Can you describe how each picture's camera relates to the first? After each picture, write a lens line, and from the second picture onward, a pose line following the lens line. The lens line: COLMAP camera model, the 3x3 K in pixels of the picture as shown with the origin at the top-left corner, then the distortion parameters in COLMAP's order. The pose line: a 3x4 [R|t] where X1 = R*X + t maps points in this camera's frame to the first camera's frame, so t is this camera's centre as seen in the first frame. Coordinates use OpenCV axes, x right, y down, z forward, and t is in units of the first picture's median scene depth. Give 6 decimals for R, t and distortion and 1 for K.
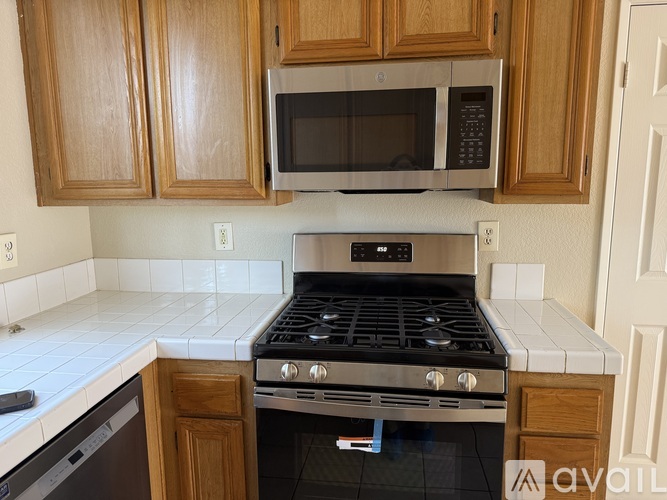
lens RADIAL K [[468.4, 0, 333.6], [0, 468.4, 254.5], [0, 0, 1]] dist [0.028299, -0.030217]
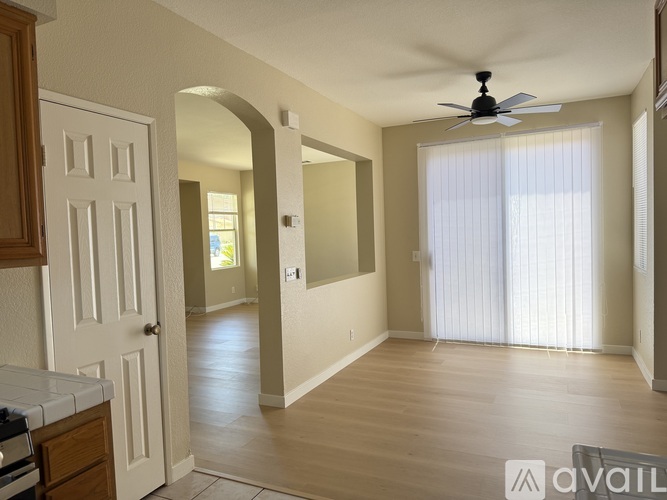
lens RADIAL K [[468.4, 0, 332.5], [0, 468.4, 250.0], [0, 0, 1]] dist [0.028299, -0.030217]
pose [[0.308655, -0.034707, 0.950541, -0.365100], [0.179872, 0.983433, -0.022499, 0.005158], [-0.934012, 0.177920, 0.309784, 0.016485]]
